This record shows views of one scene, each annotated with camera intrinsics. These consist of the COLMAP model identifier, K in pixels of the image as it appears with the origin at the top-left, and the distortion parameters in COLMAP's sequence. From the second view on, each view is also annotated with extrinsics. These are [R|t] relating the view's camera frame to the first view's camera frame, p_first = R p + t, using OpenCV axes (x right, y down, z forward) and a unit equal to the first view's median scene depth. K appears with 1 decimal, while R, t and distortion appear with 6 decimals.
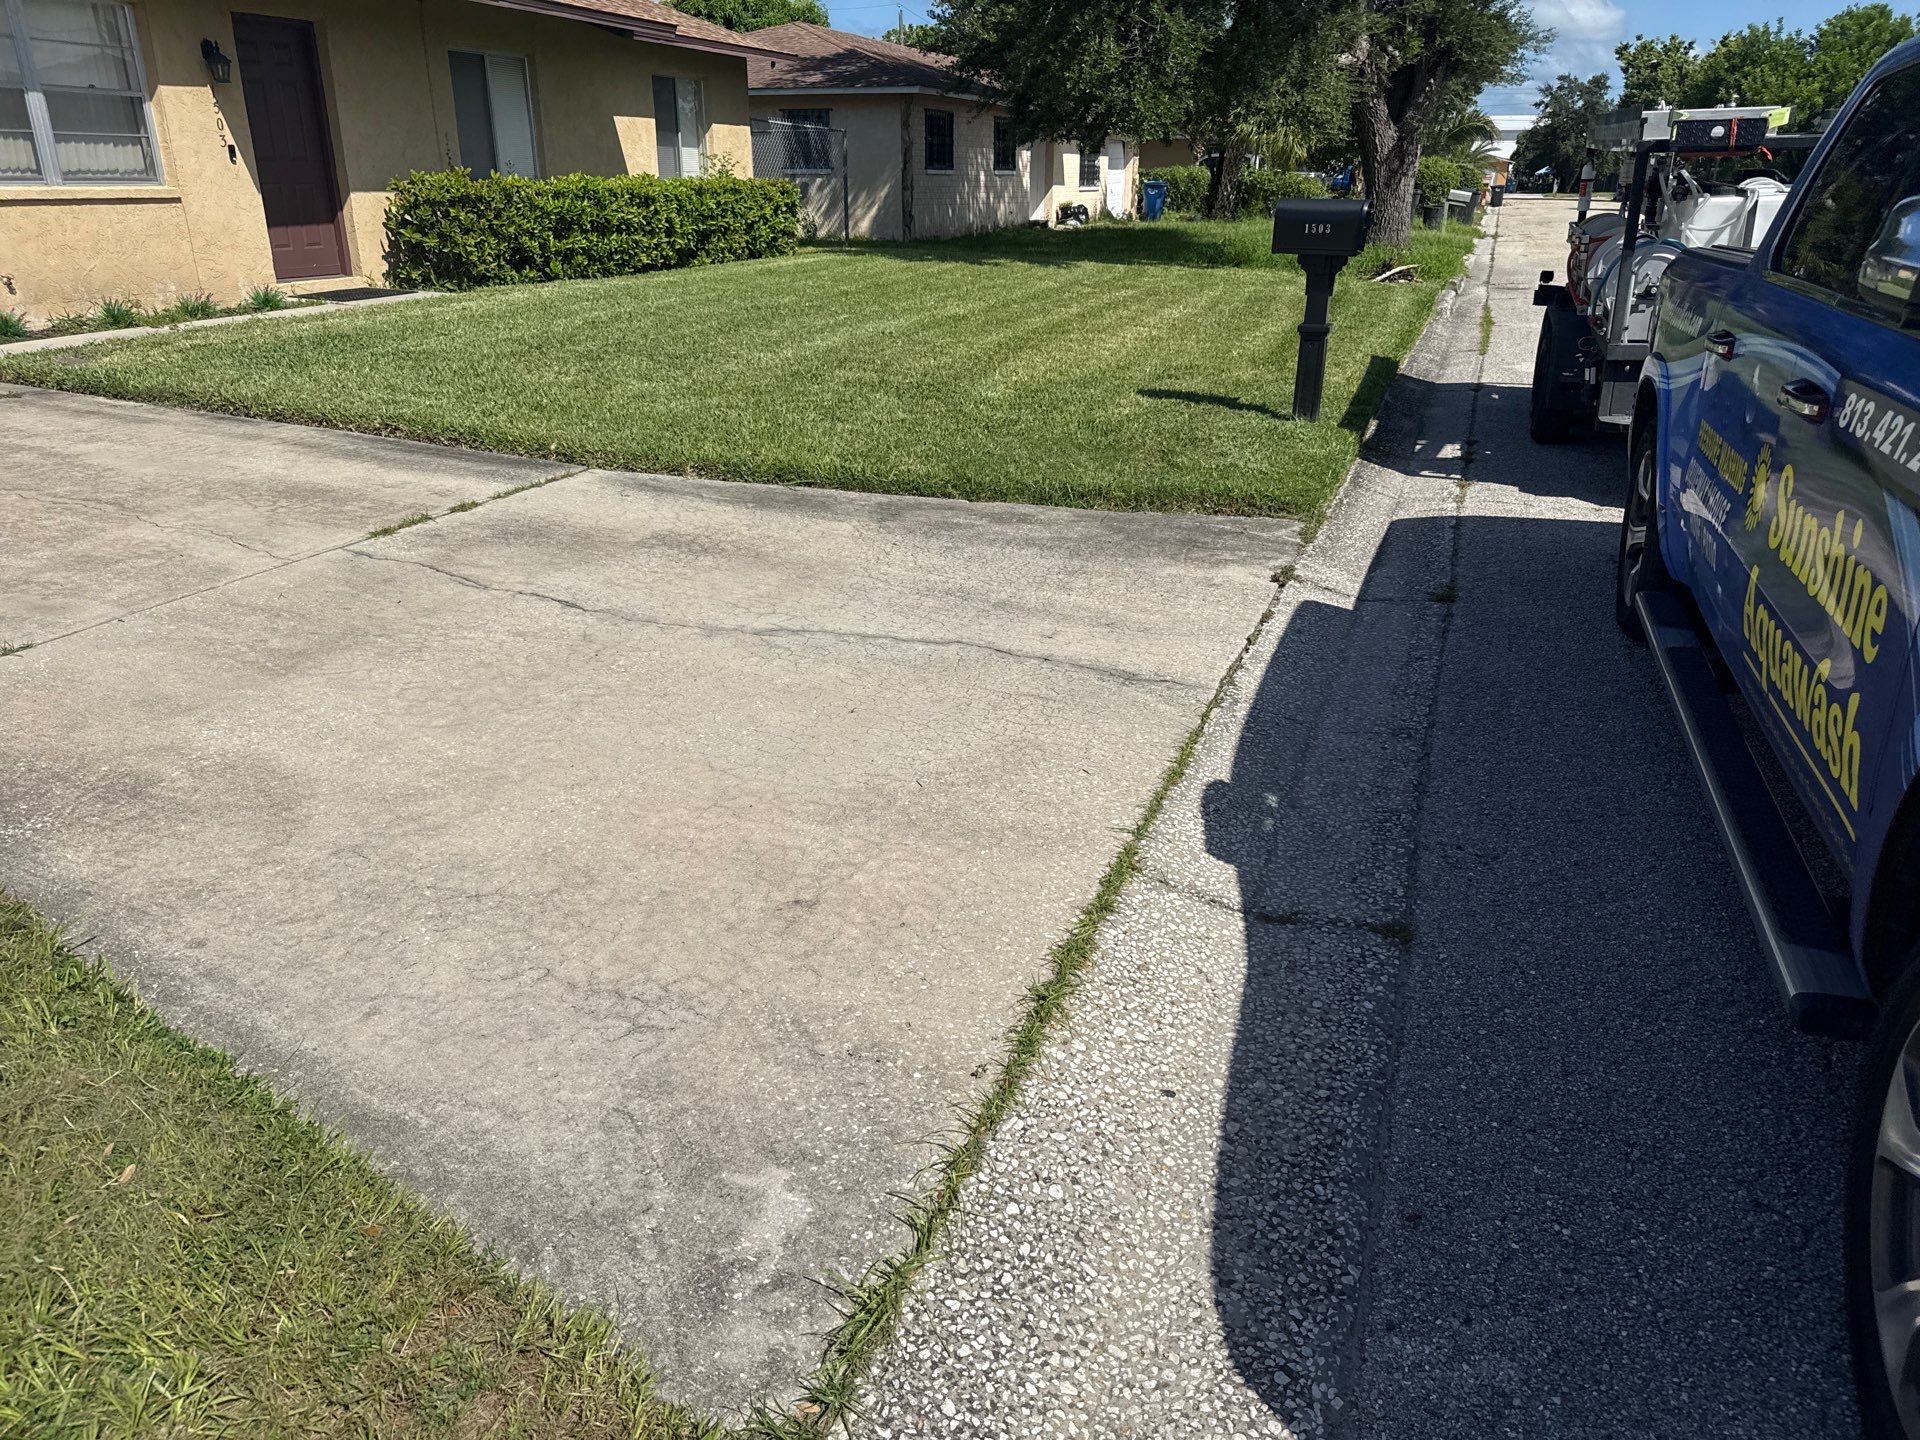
lens RADIAL K [[1352.5, 0, 960.0], [0, 1352.5, 720.0], [0, 0, 1]] dist [0.078633, -0.117024]
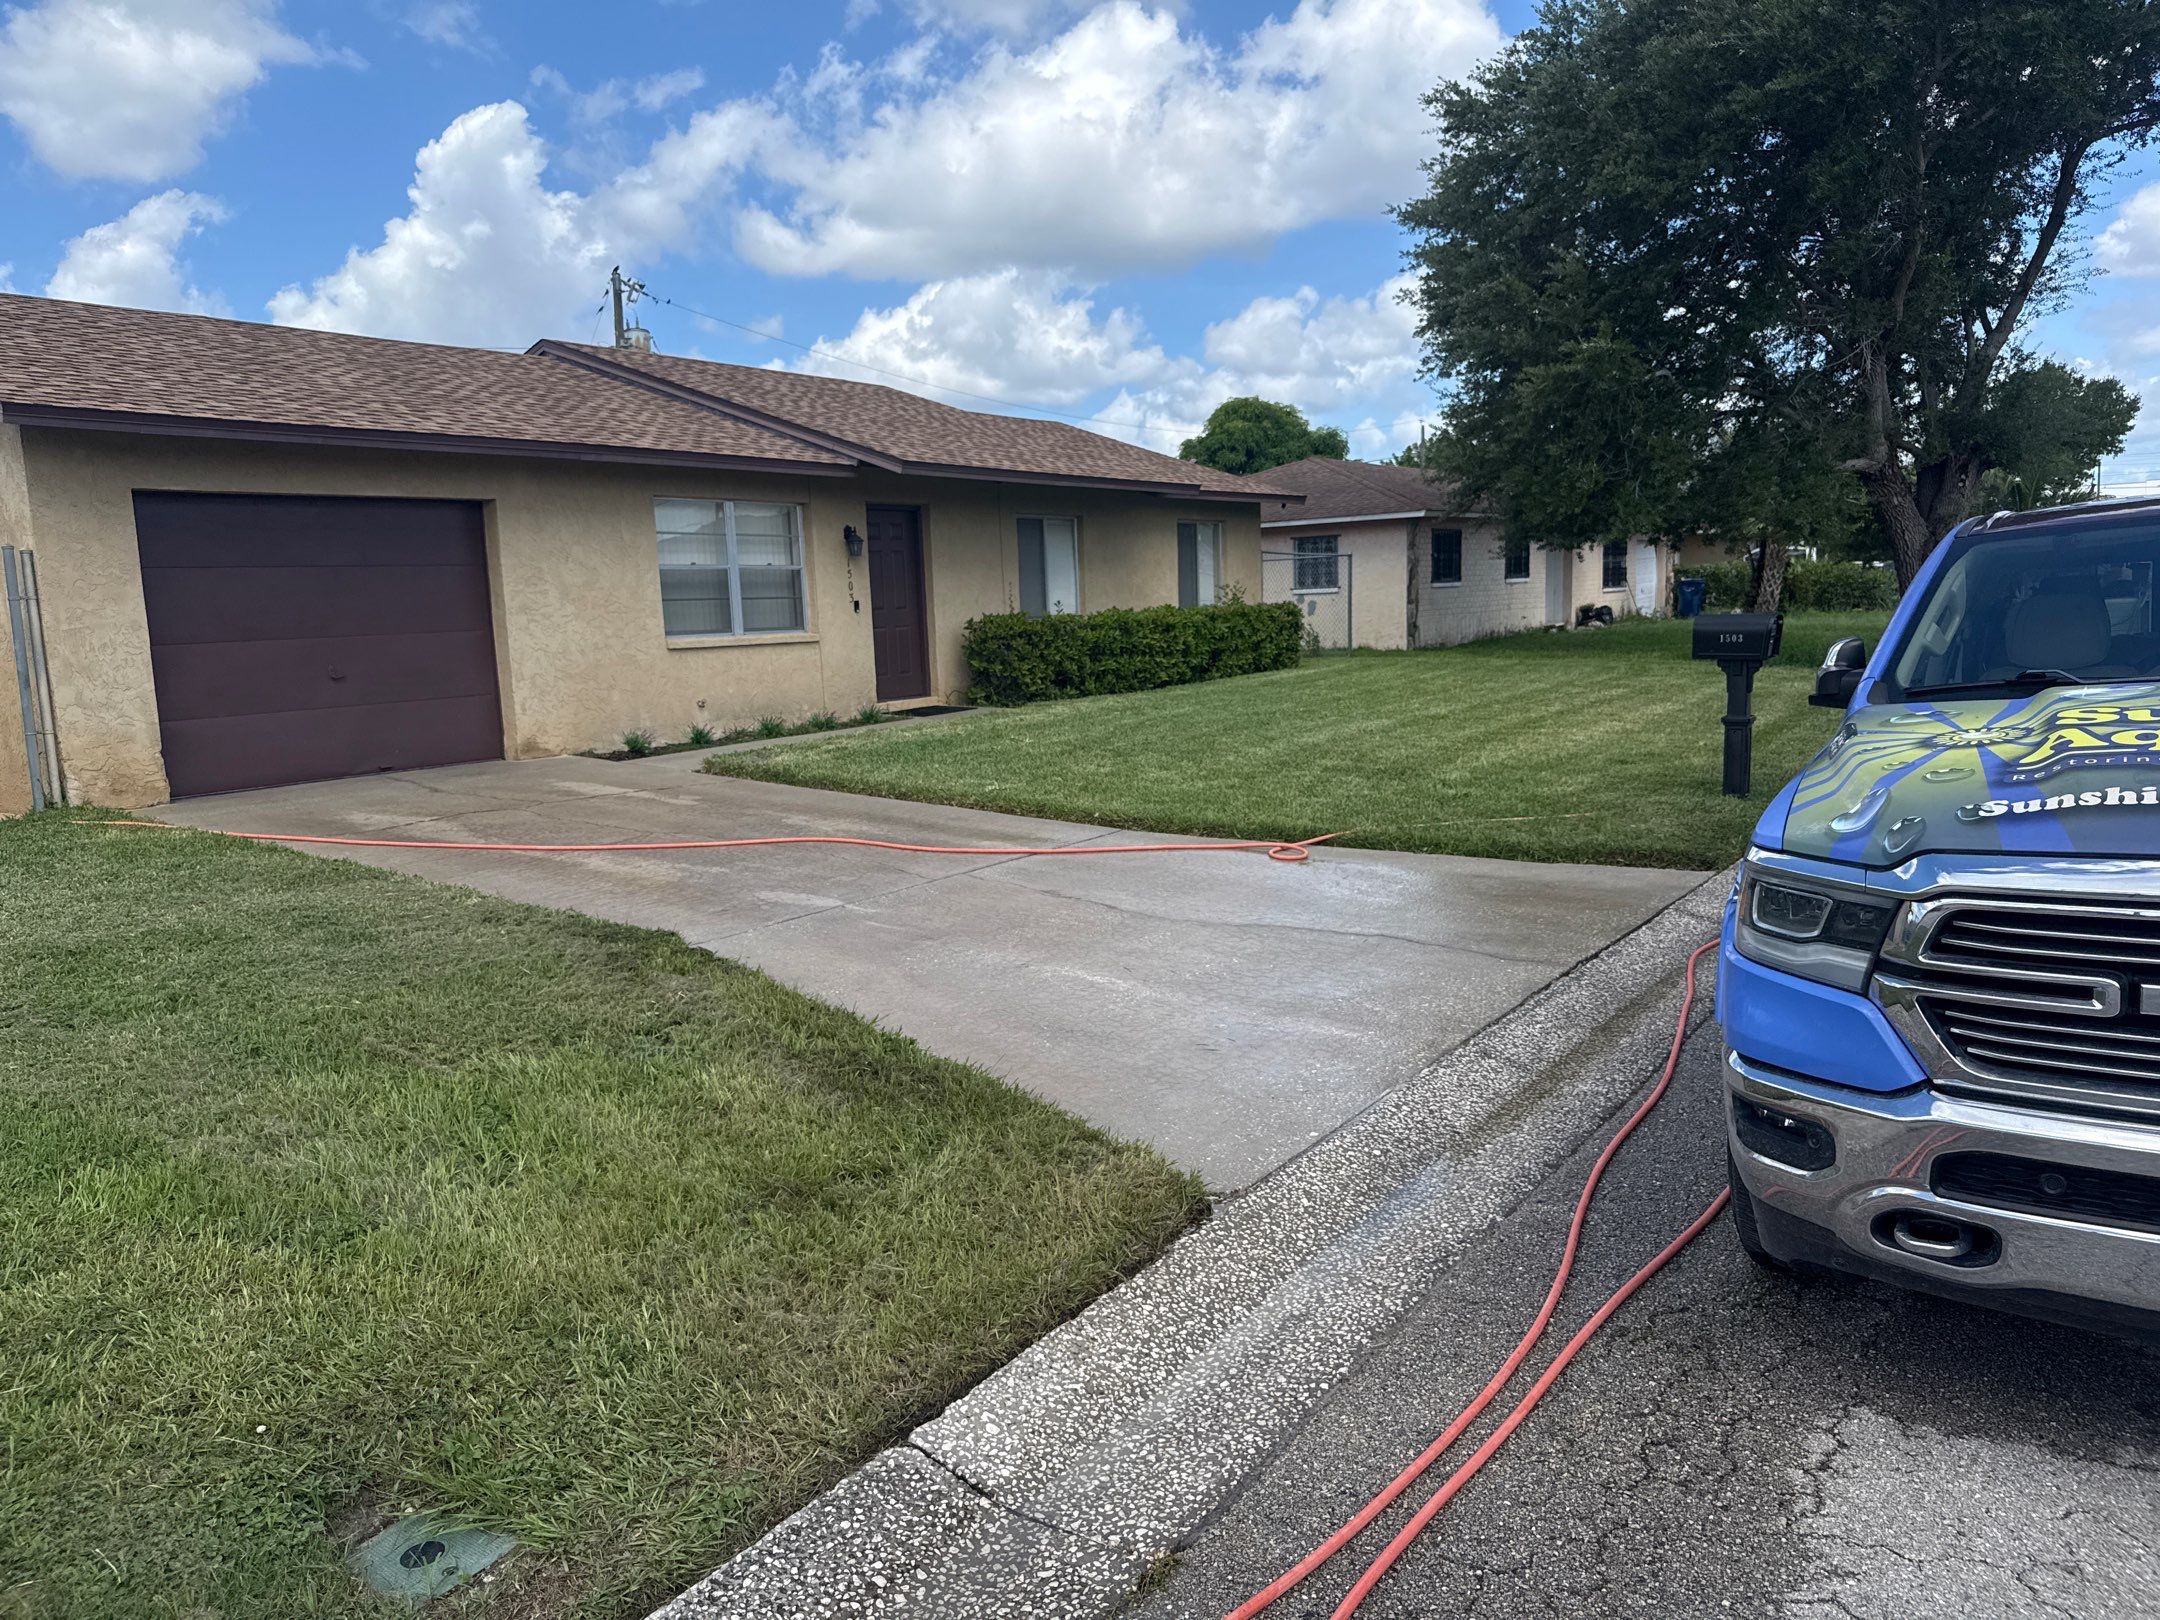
lens RADIAL K [[1501.1, 0, 1085.6], [0, 1501.1, 809.6], [0, 0, 1]] dist [0.146311, -0.086629]
pose [[0.965504, -0.002157, -0.260381, 0.079125], [-0.057774, 0.973267, -0.222291, 0.129170], [0.253899, 0.229666, 0.939568, -0.407282]]
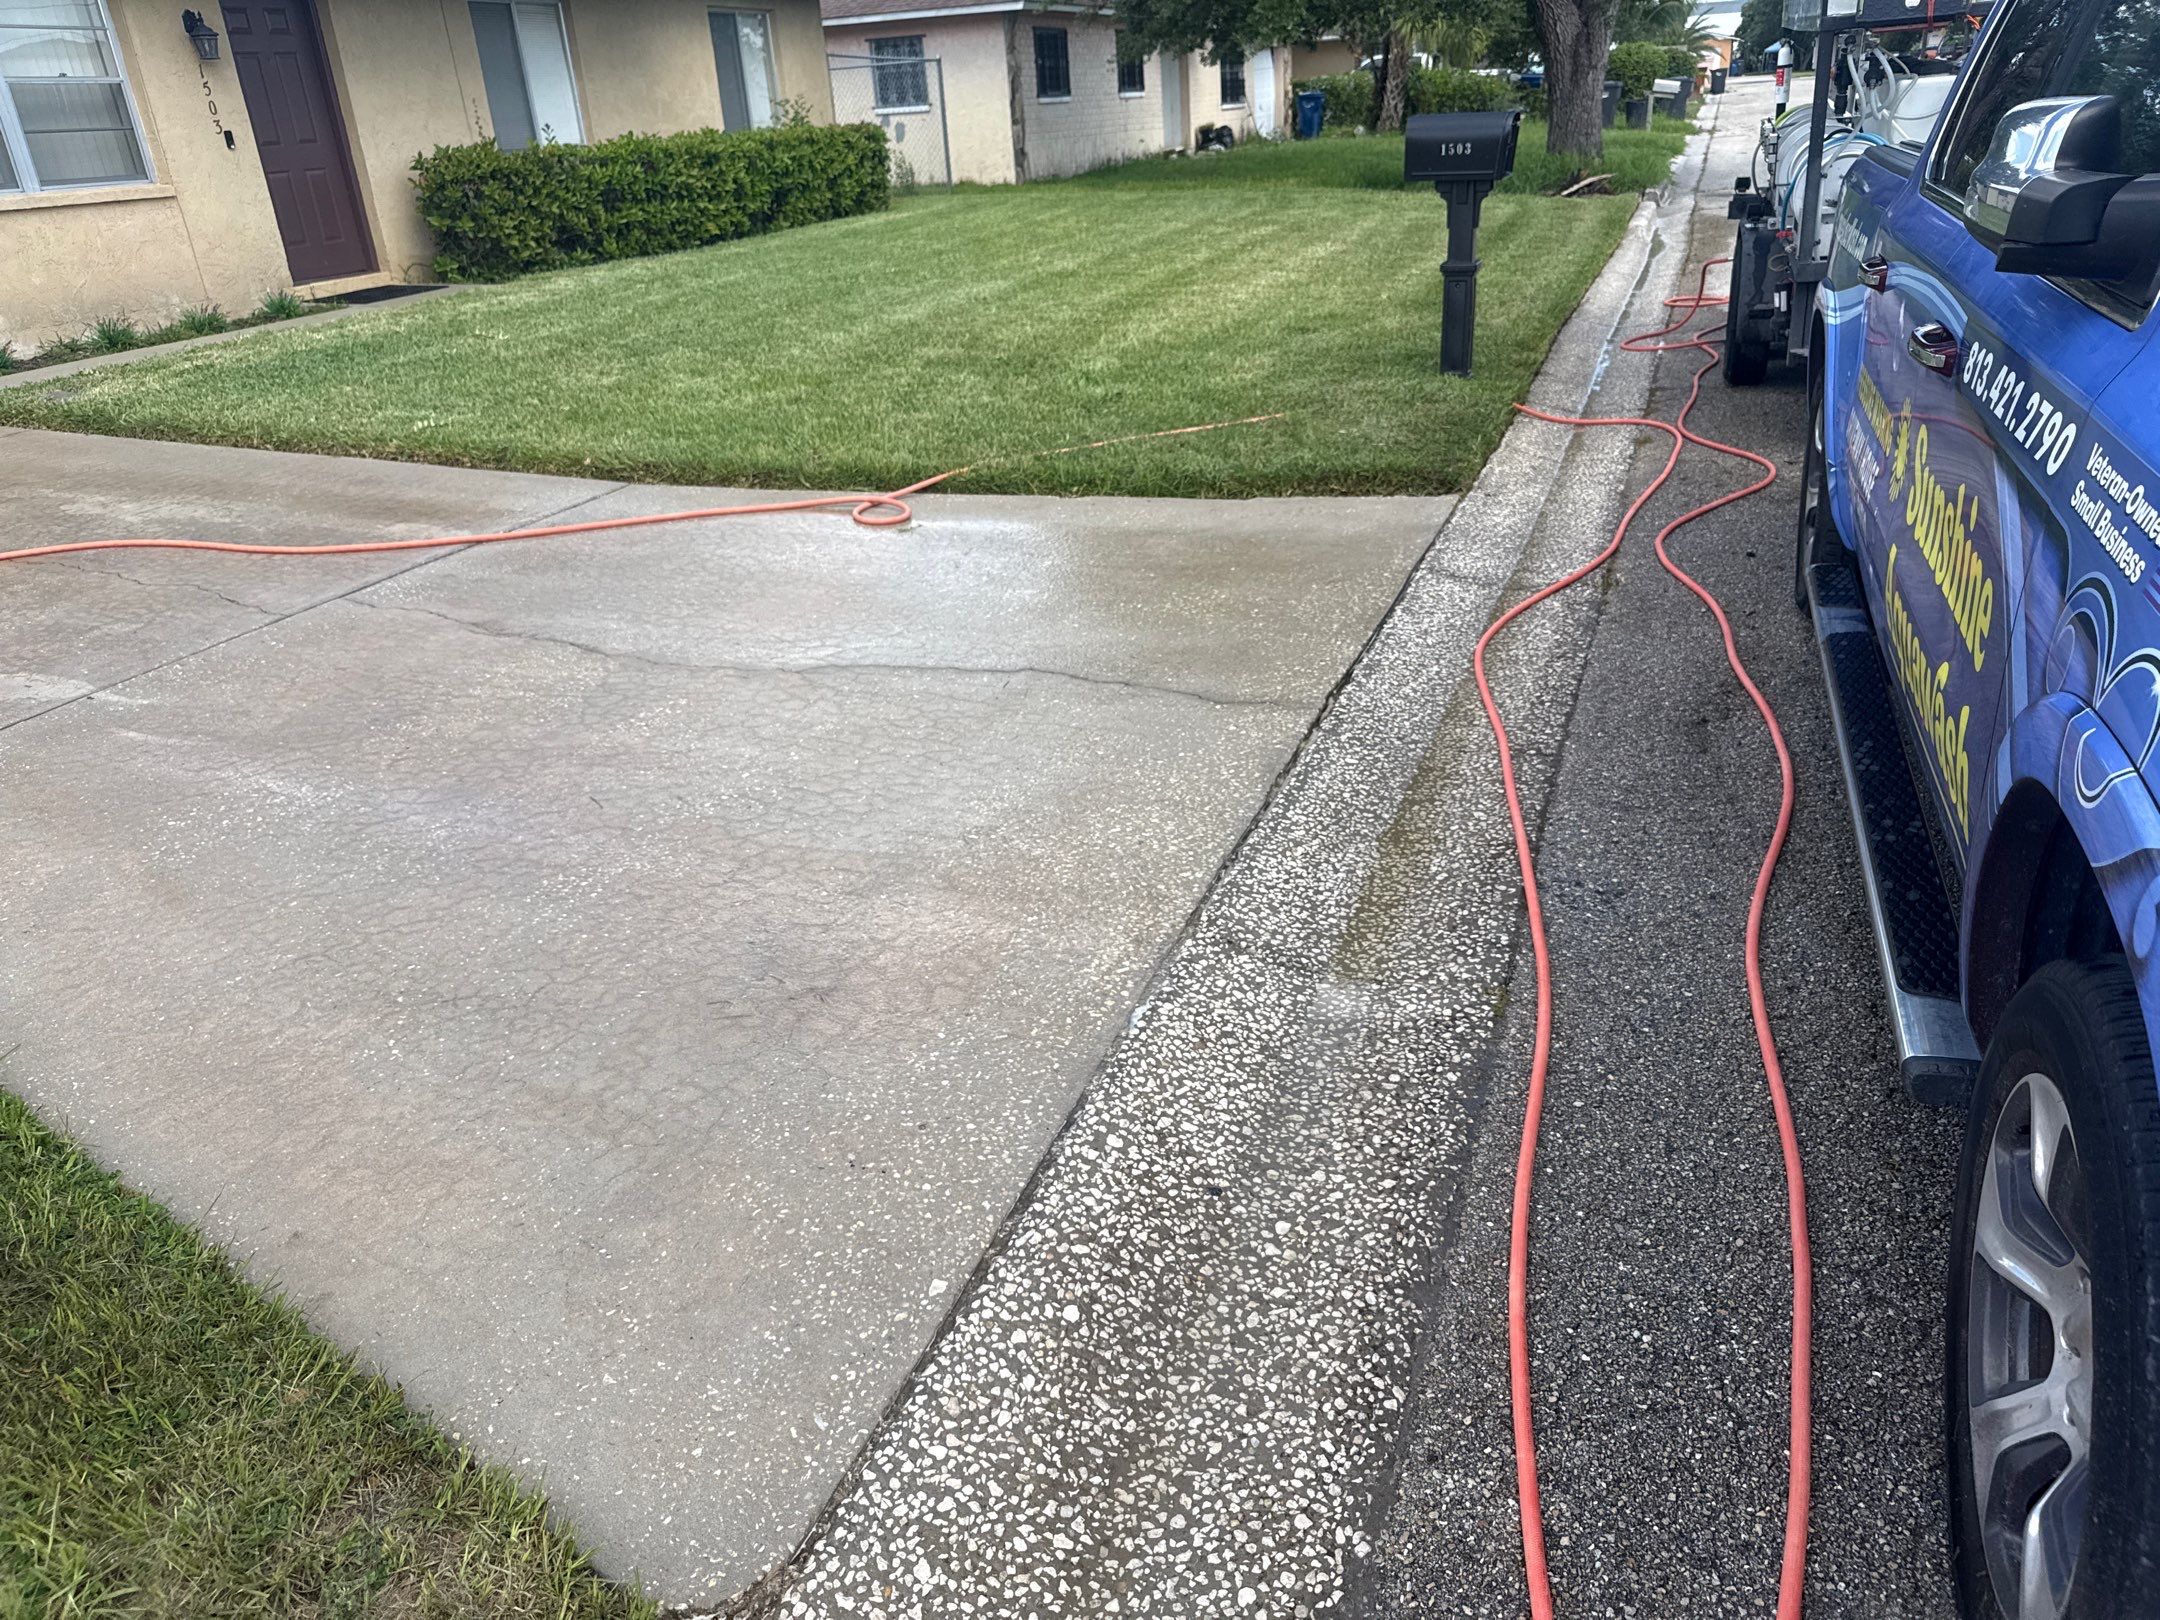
lens RADIAL K [[1525.6, 0, 1080.0], [0, 1525.6, 810.0], [0, 0, 1]] dist [0.078809, -0.112834]
pose [[0.997999, -0.052825, -0.034751, 0.044223], [0.054588, 0.997160, 0.051894, -0.011451], [0.031911, -0.053688, 0.998048, 0.006244]]
